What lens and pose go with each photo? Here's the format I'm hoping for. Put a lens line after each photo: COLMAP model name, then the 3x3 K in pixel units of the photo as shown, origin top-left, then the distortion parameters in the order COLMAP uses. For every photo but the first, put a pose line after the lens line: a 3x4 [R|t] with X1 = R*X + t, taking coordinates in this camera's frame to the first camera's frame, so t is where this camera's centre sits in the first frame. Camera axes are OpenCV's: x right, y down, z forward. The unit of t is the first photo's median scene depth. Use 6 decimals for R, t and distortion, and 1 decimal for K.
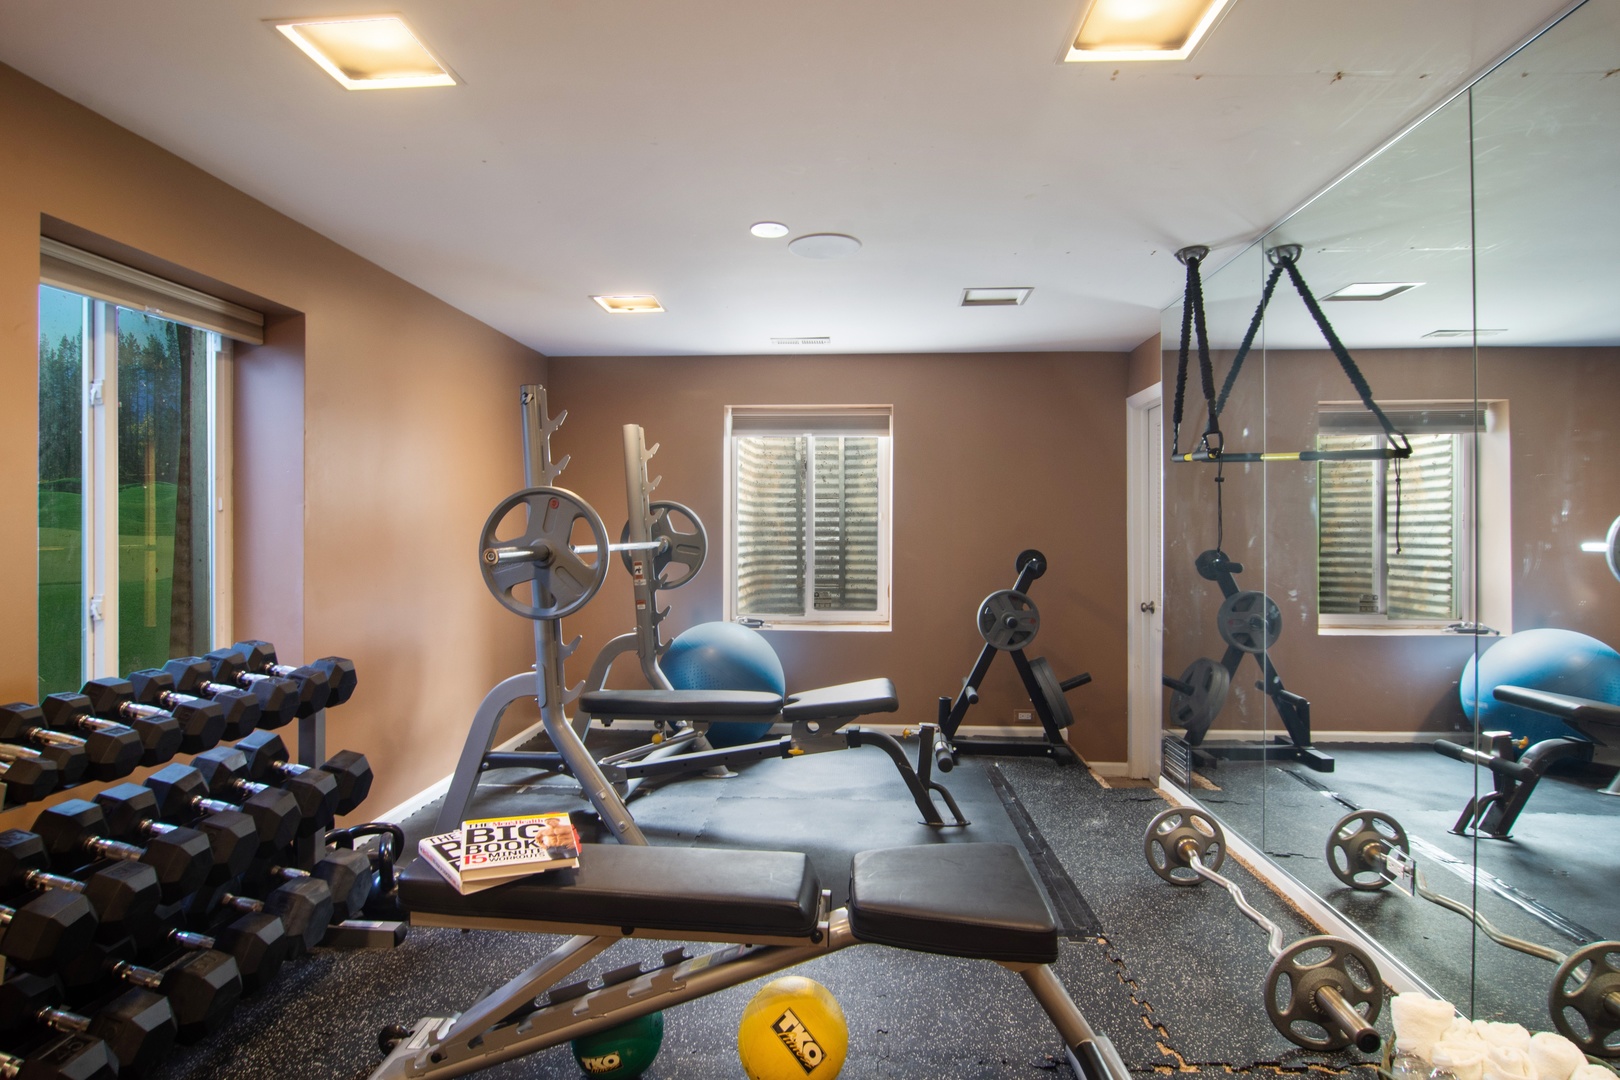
lens RADIAL K [[876.3, 0, 797.7], [0, 876.3, 529.2], [0, 0, 1]] dist [-0.026384, -0.003720]
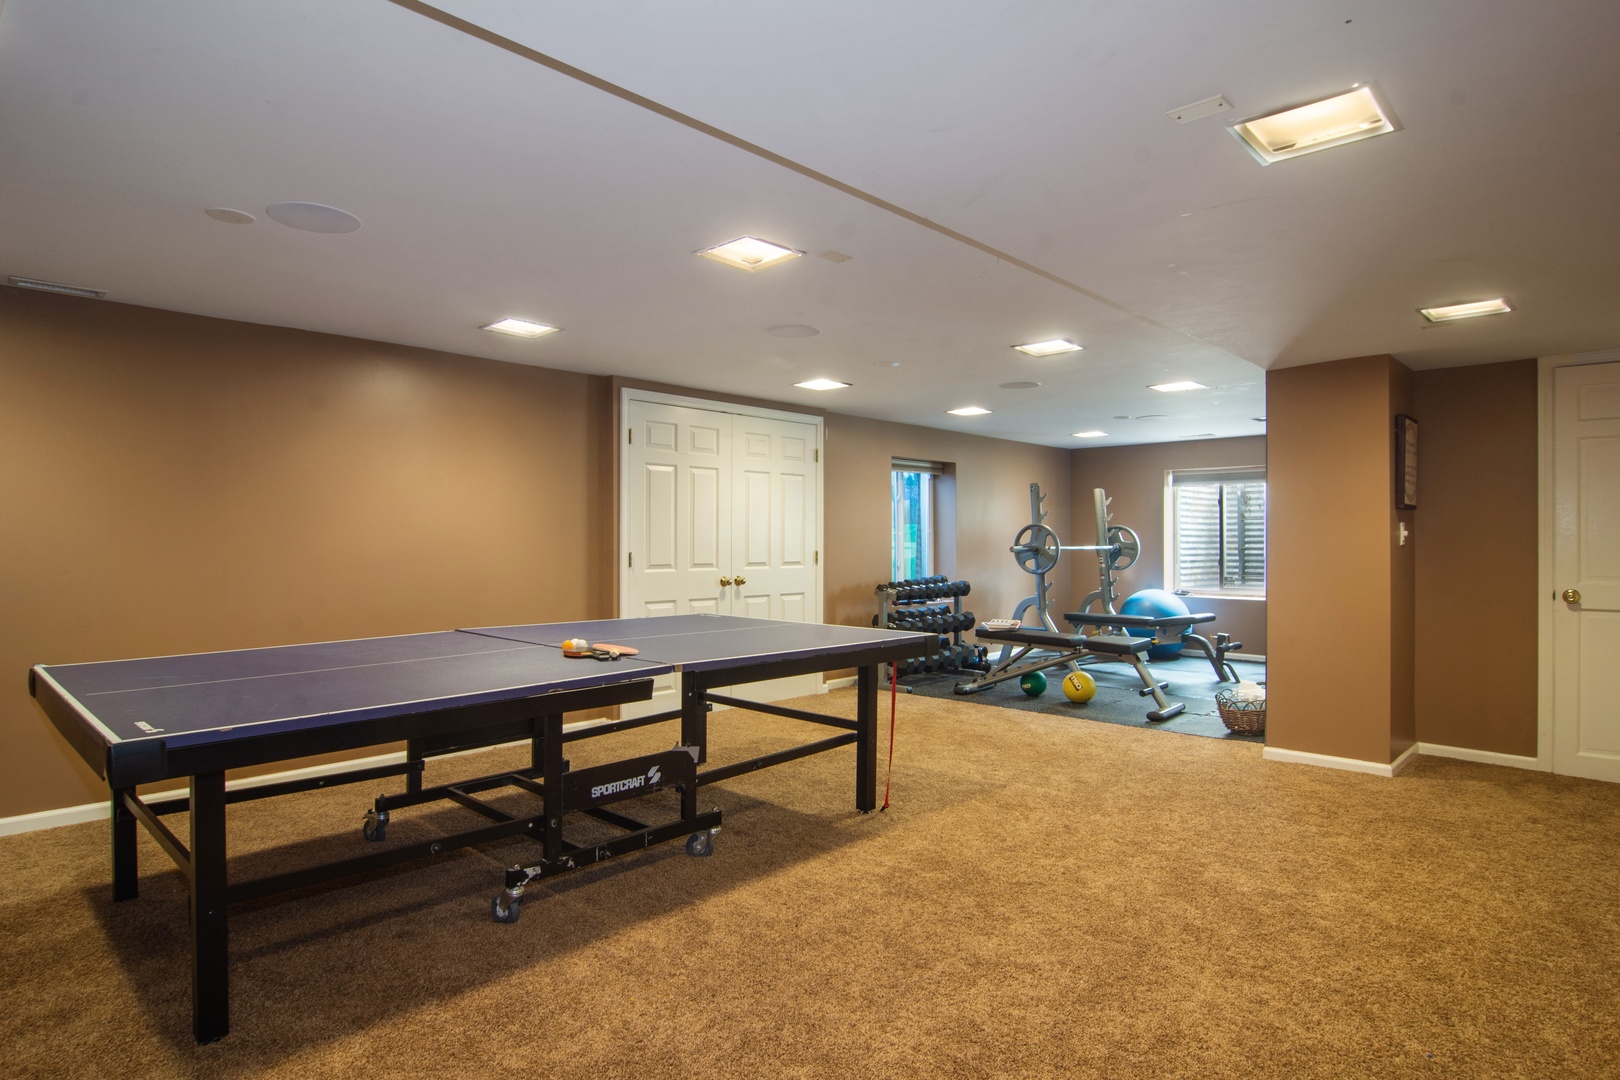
lens RADIAL K [[876.3, 0, 805.8], [0, 876.3, 539.0], [0, 0, 1]] dist [-0.026384, -0.003720]
pose [[0.770238, -0.001425, -0.637755, 0.695833], [0.000176, 0.999998, -0.002022, 0.002701], [0.637756, 0.001445, 0.770237, -1.201393]]
